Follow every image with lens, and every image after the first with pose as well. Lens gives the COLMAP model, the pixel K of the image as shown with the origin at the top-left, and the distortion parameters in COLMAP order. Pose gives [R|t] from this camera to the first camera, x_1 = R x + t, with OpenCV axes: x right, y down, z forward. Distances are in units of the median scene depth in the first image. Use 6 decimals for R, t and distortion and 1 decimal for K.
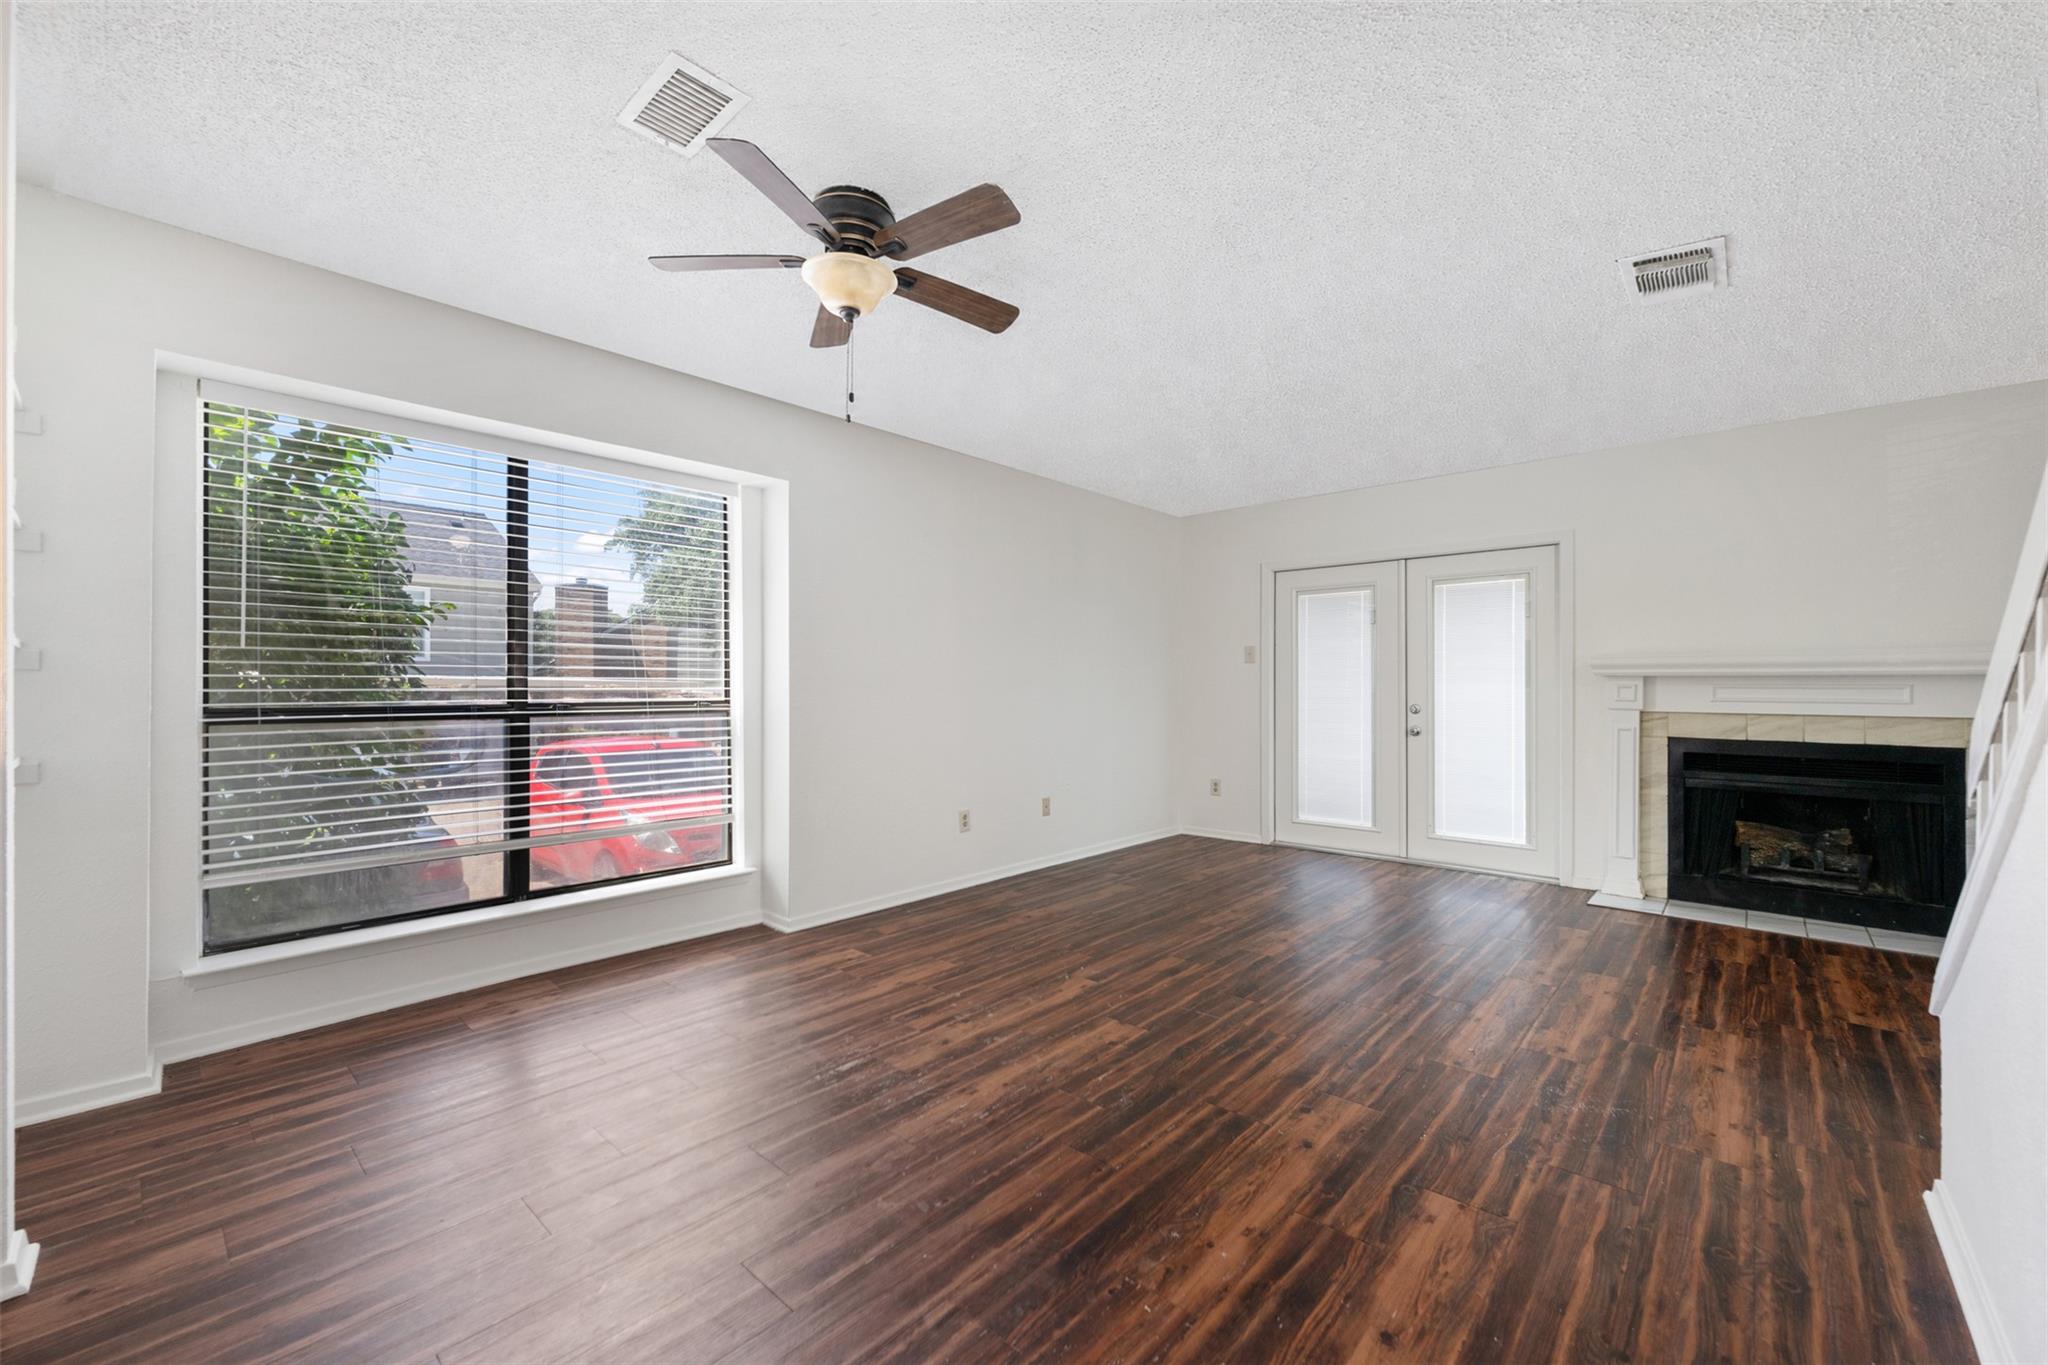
lens RADIAL K [[822.6, 0, 1017.1], [0, 822.6, 700.2], [0, 0, 1]] dist [-0.002954, 0.000982]
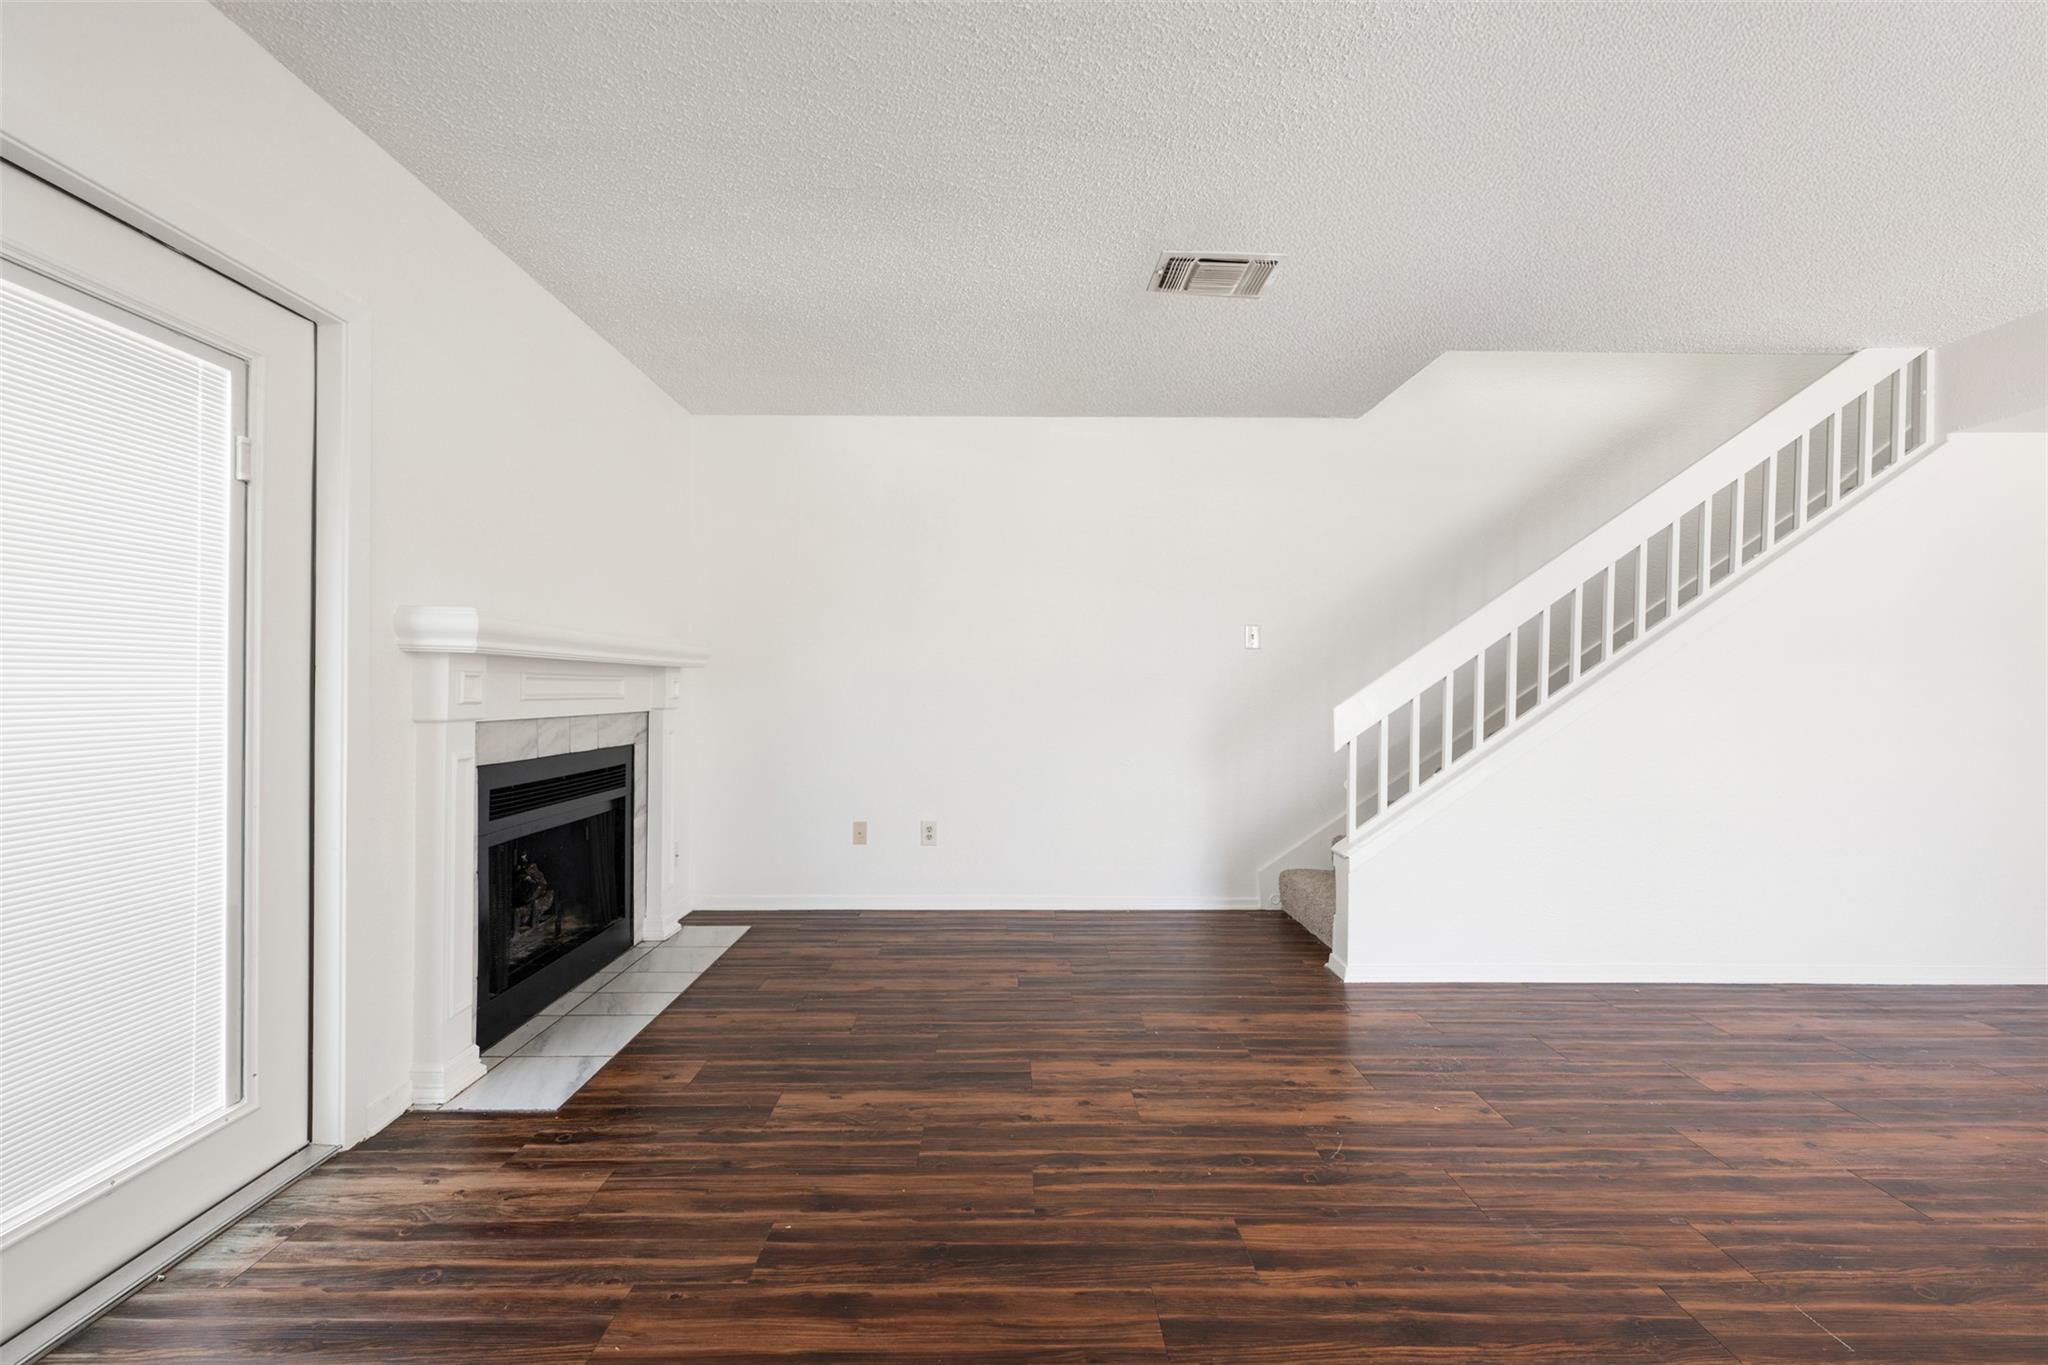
lens RADIAL K [[822.6, 0, 1008.6], [0, 822.6, 697.6], [0, 0, 1]] dist [-0.002954, 0.000982]
pose [[-0.679983, -0.020616, 0.732938, 0.205819], [-0.000227, 0.999611, 0.027907, -0.027397], [-0.733228, 0.018809, -0.679723, 1.677345]]
